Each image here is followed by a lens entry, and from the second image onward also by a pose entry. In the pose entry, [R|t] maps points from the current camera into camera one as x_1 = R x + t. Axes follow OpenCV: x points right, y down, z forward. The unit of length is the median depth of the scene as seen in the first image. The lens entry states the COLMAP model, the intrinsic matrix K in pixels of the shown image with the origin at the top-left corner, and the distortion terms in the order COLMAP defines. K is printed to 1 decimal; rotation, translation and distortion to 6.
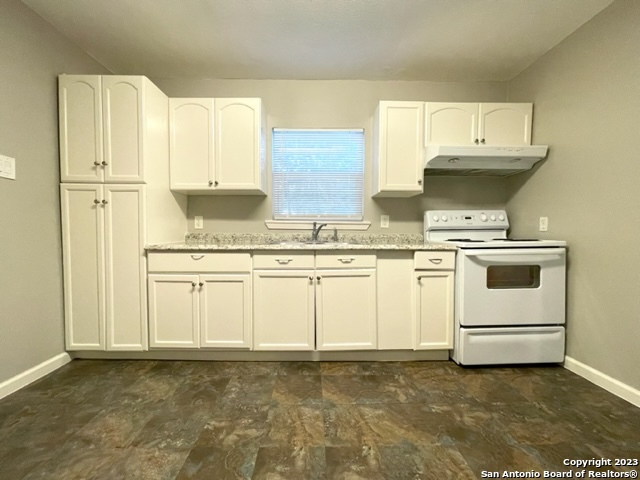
lens RADIAL K [[266.8, 0, 317.7], [0, 266.8, 240.4], [0, 0, 1]] dist [-0.000487, 0.000210]
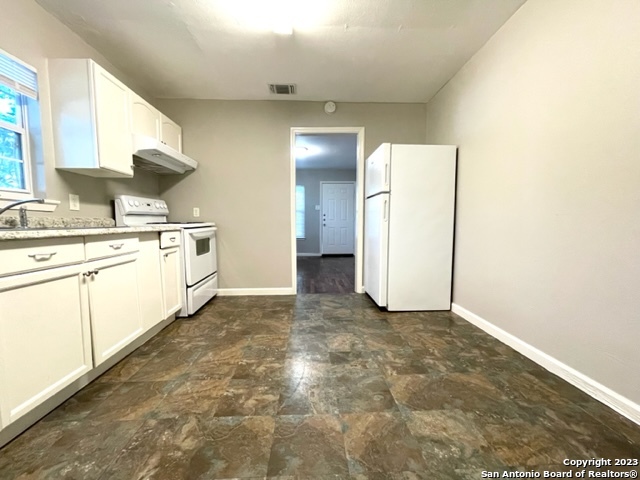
lens RADIAL K [[259.2, 0, 318.4], [0, 259.2, 240.6], [0, 0, 1]] dist [-0.000398, 0.000148]
pose [[-0.027616, -0.071364, 0.997068, -0.746819], [0.036346, 0.996717, 0.072346, 0.020583], [-0.998958, 0.038237, -0.024932, 0.370547]]
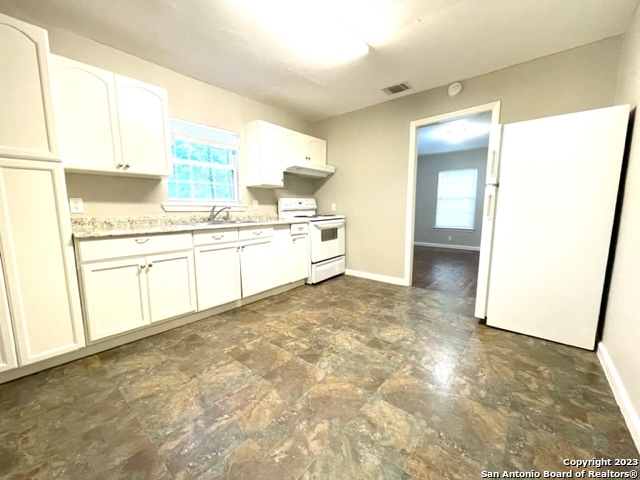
lens RADIAL K [[257.6, 0, 318.6], [0, 257.6, 240.6], [0, 0, 1]] dist [0.000749, 0.000052]
pose [[0.652768, -0.101898, 0.750674, -0.747385], [0.032540, 0.993769, 0.106600, -0.023347], [-0.756859, -0.045158, 0.652016, -0.184825]]
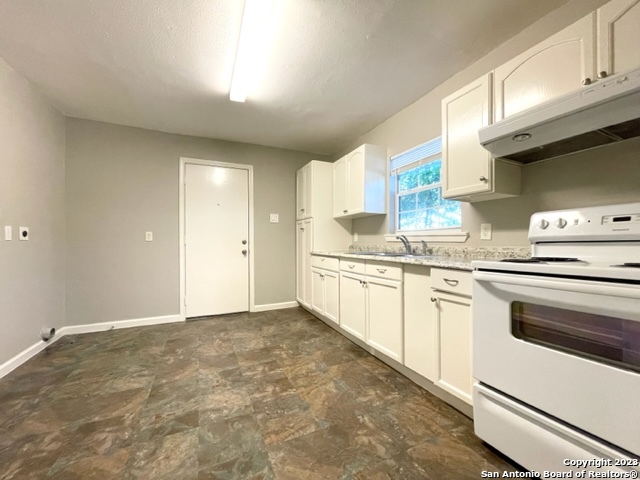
lens RADIAL K [[259.2, 0, 318.4], [0, 259.2, 240.6], [0, 0, 1]] dist [-0.000398, 0.000148]
pose [[0.402627, -0.008273, -0.915327, 0.991052], [-0.025574, 0.999467, -0.020283, -0.020848], [0.915007, 0.031575, 0.402200, 0.322650]]
